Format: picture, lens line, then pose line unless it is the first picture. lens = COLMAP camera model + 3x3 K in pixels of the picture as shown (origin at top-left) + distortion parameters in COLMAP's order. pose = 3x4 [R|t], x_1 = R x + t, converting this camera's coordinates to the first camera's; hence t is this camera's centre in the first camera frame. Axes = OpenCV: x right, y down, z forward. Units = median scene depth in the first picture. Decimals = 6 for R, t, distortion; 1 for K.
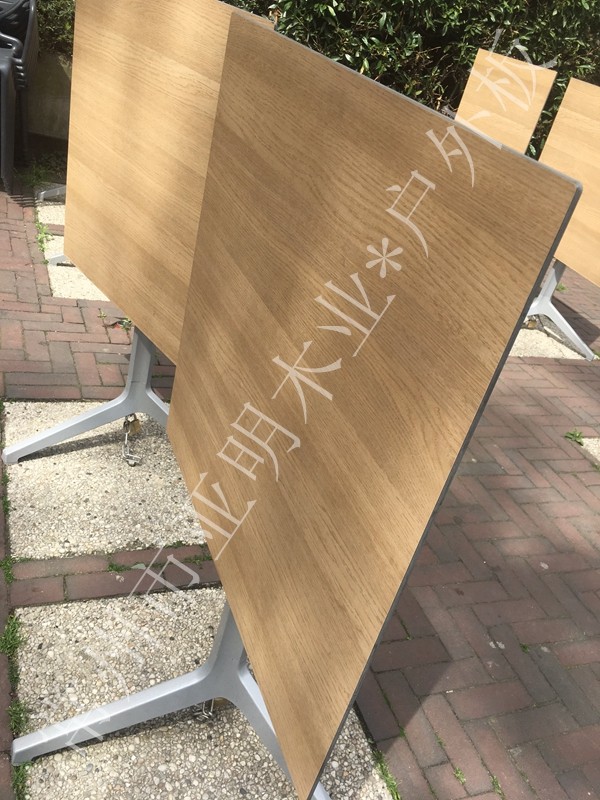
lens RADIAL K [[668.1, 0, 303.2], [0, 668.1, 405.7], [0, 0, 1]] dist [0.096777, -0.133329]
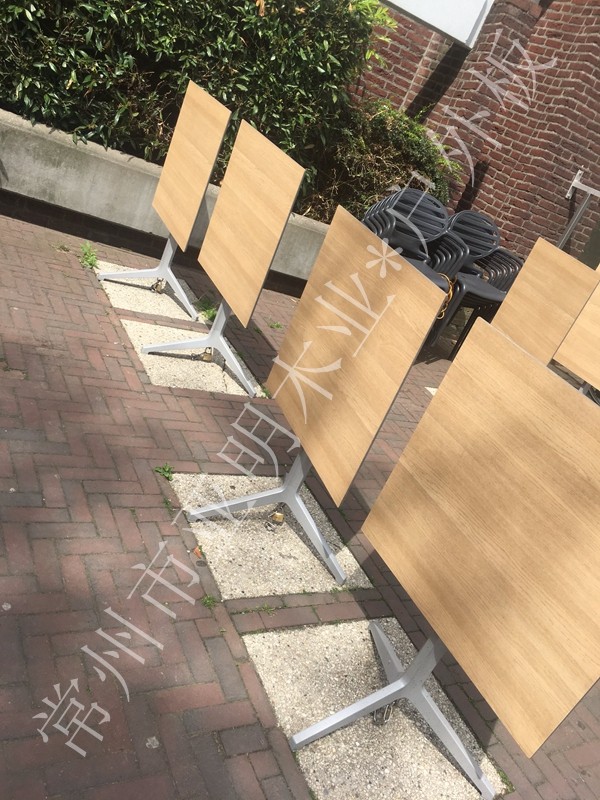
lens RADIAL K [[674.5, 0, 300.0], [0, 674.5, 400.0], [0, 0, 1]] dist [0.093573, -0.110877]
pose [[0.982254, 0.081490, 0.168926, 0.334357], [-0.073872, 0.995967, -0.050915, -0.017403], [-0.172393, 0.037532, 0.984313, -0.008521]]
